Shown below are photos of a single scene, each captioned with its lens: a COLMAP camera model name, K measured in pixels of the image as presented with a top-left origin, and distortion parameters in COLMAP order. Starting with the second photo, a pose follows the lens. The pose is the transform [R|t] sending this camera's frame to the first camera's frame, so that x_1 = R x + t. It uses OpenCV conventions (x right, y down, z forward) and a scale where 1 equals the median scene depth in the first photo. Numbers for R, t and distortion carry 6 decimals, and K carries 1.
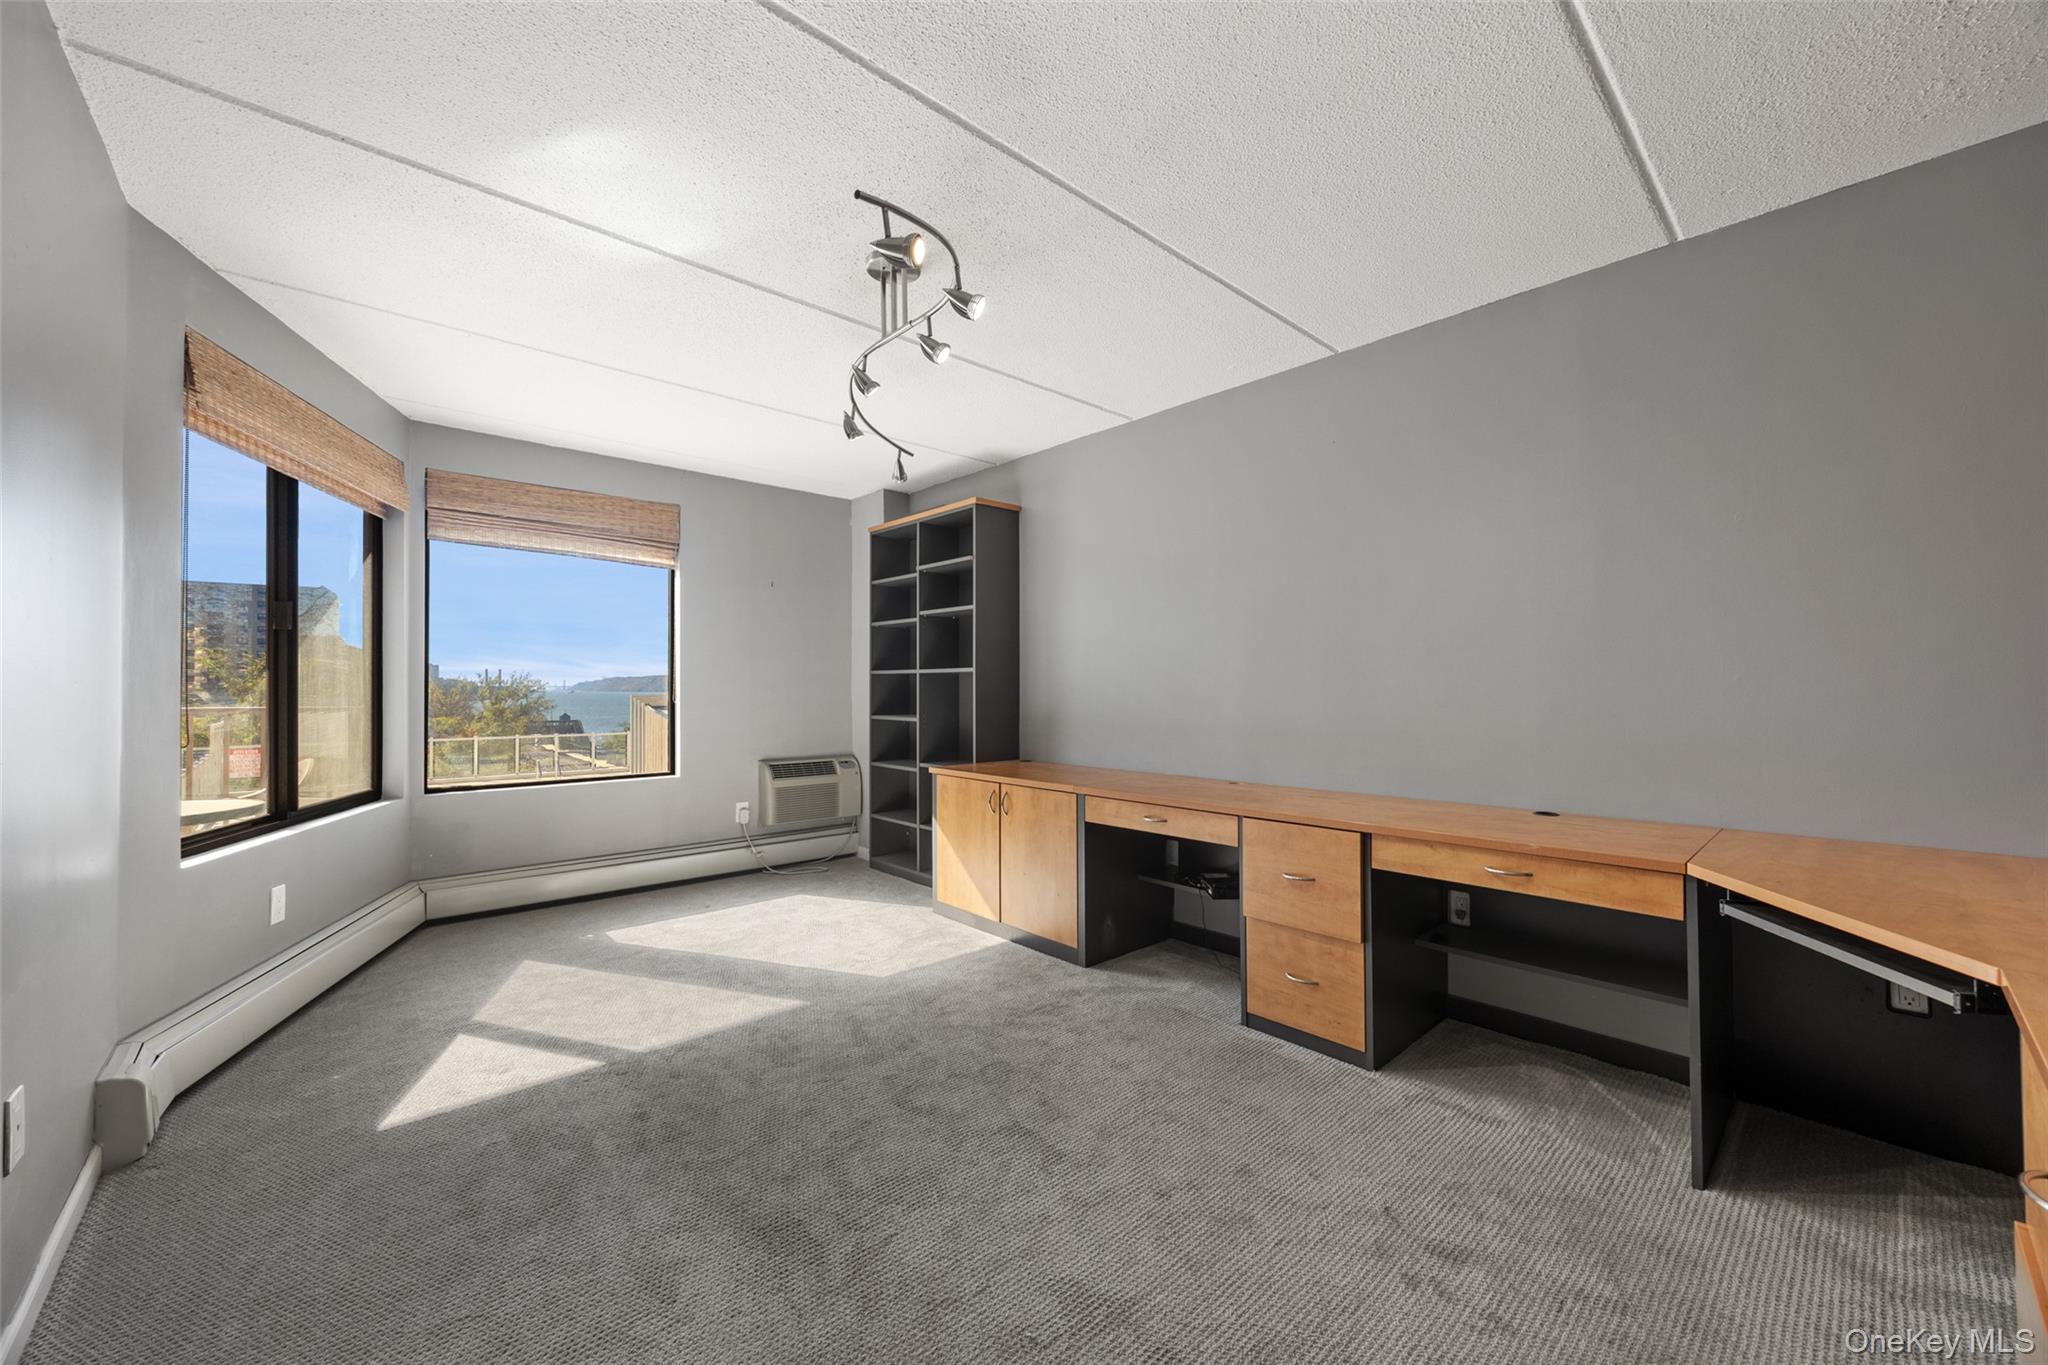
lens RADIAL K [[828.1, 0, 1055.7], [0, 828.1, 675.0], [0, 0, 1]] dist [-0.003040, -0.000289]
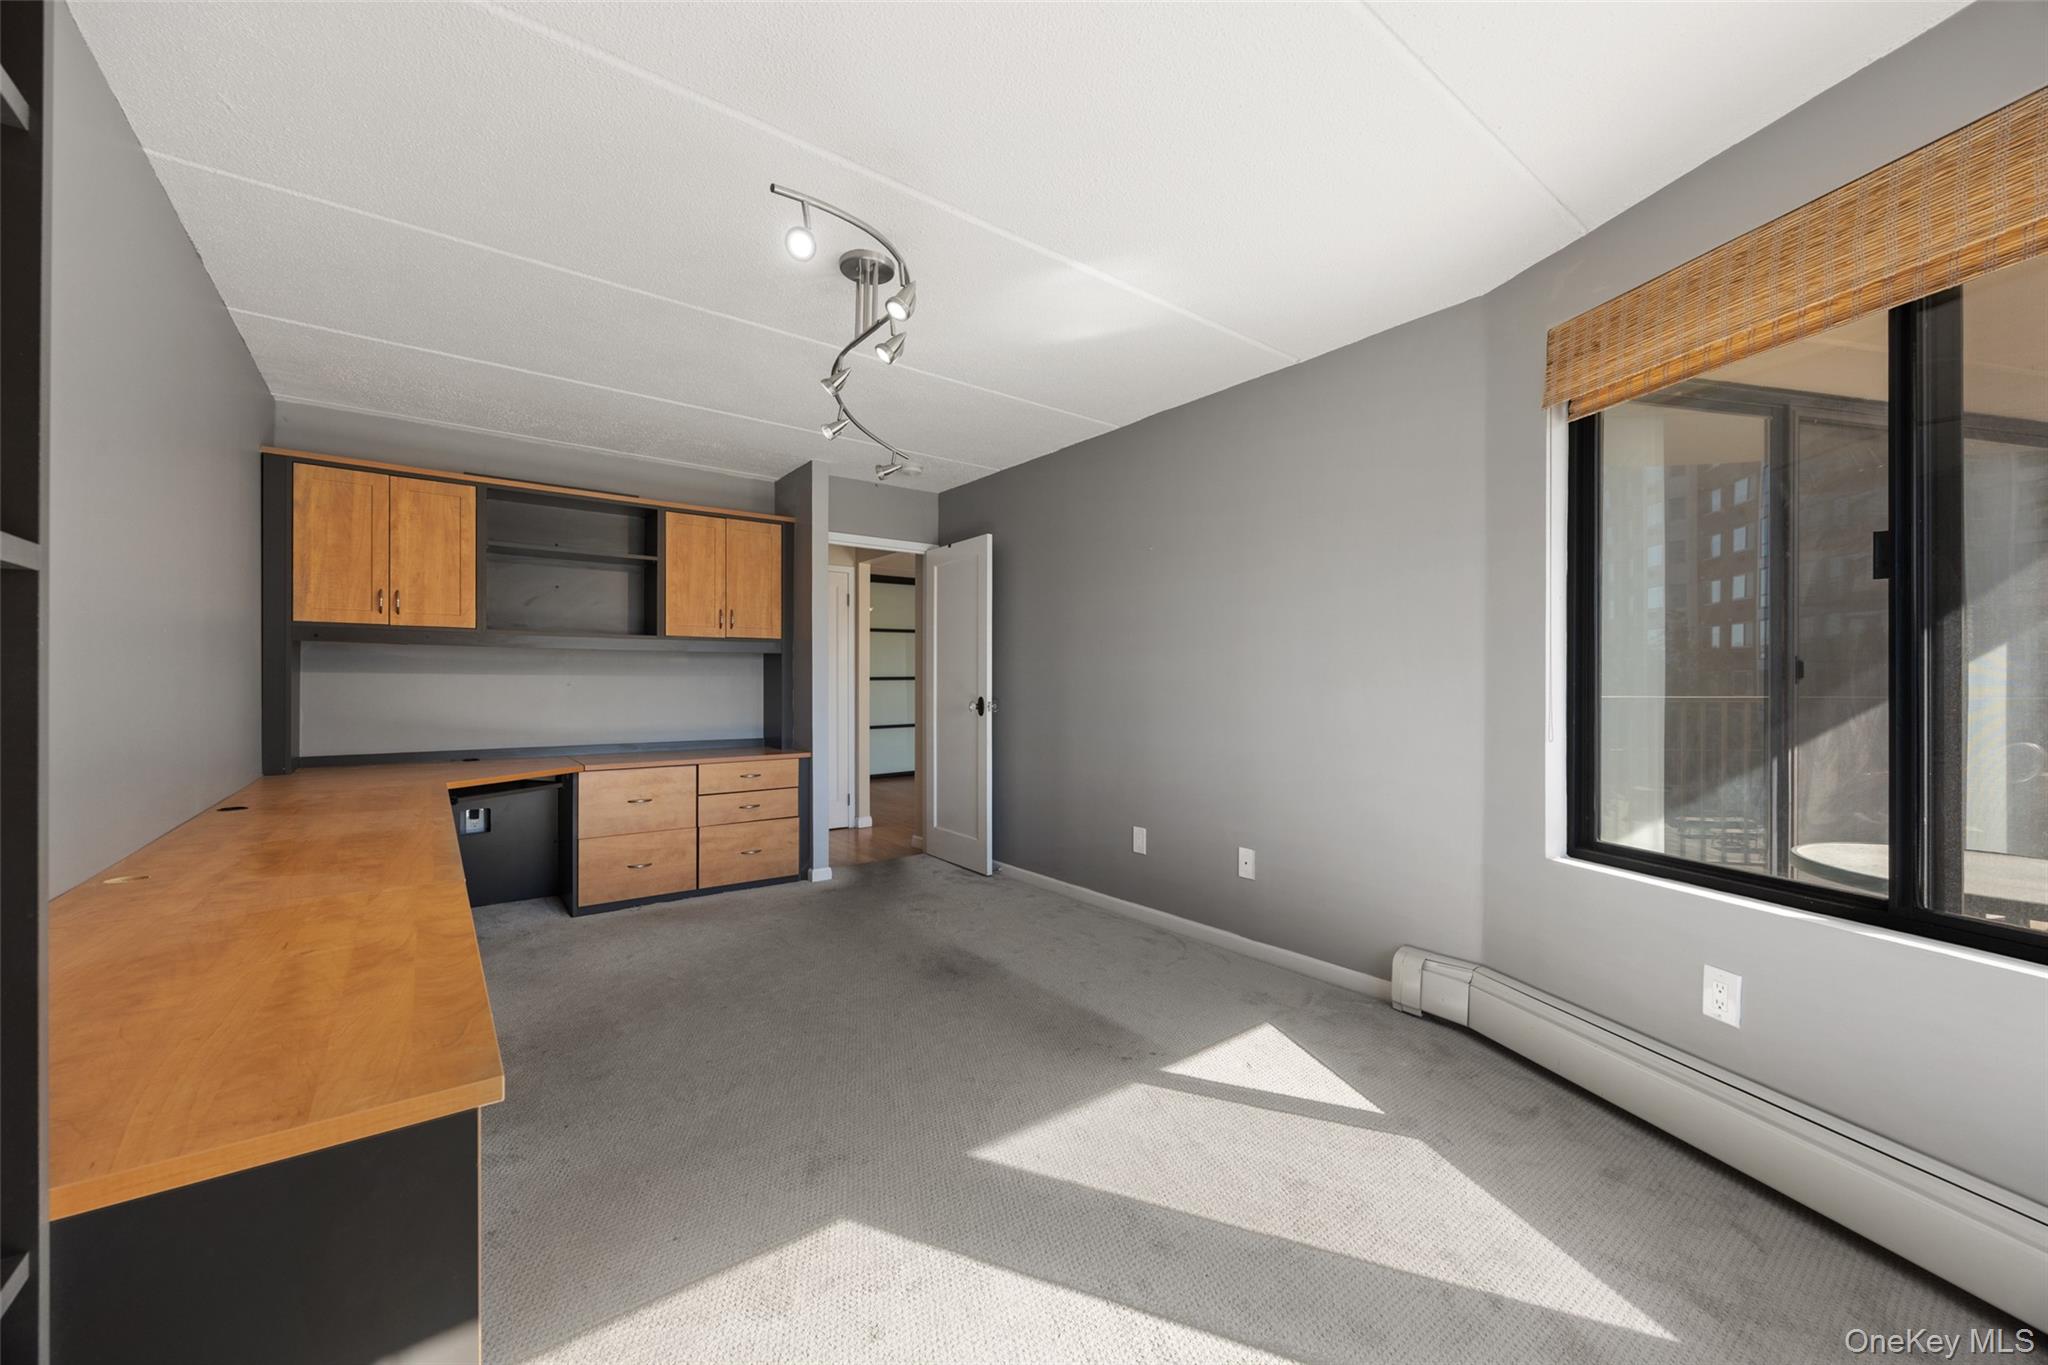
lens RADIAL K [[784.8, 0, 1030.6], [0, 784.8, 682.7], [0, 0, 1]] dist [-0.001235, -0.000029]
pose [[-0.996789, 0.002290, 0.080038, -0.417288], [0.000794, 0.999824, -0.018718, 0.029287], [-0.080067, -0.018594, -0.996616, 1.693611]]
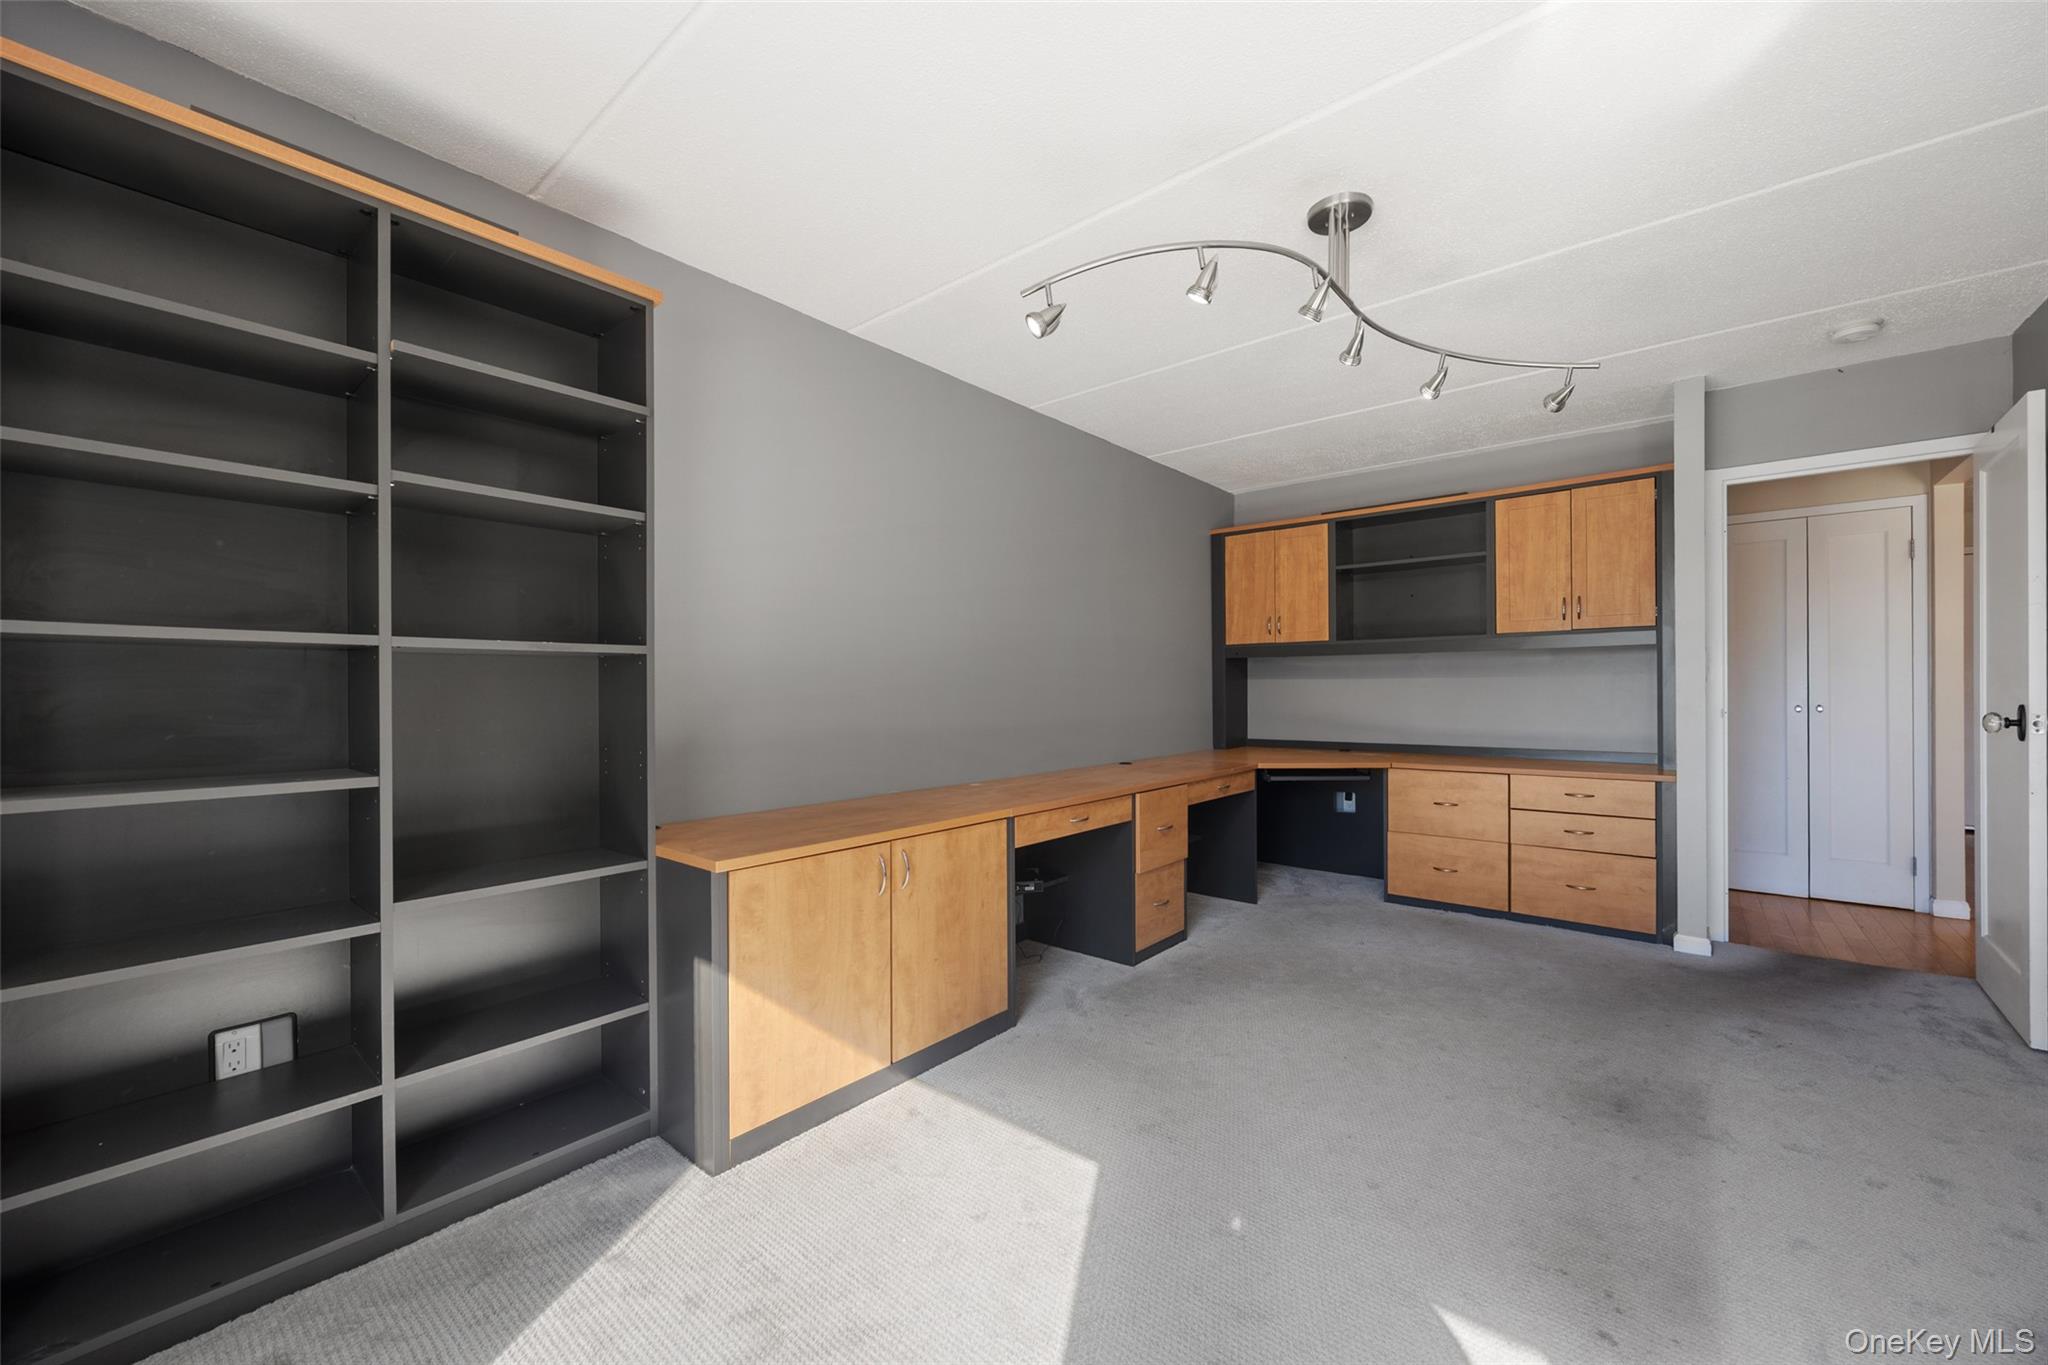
lens RADIAL K [[784.8, 0, 1030.6], [0, 784.8, 682.7], [0, 0, 1]] dist [-0.001235, -0.000029]
pose [[-0.140280, 0.012986, 0.990027, -0.869169], [-0.008345, 0.999863, -0.014297, 0.025441], [-0.990077, -0.010267, -0.140152, 1.276737]]
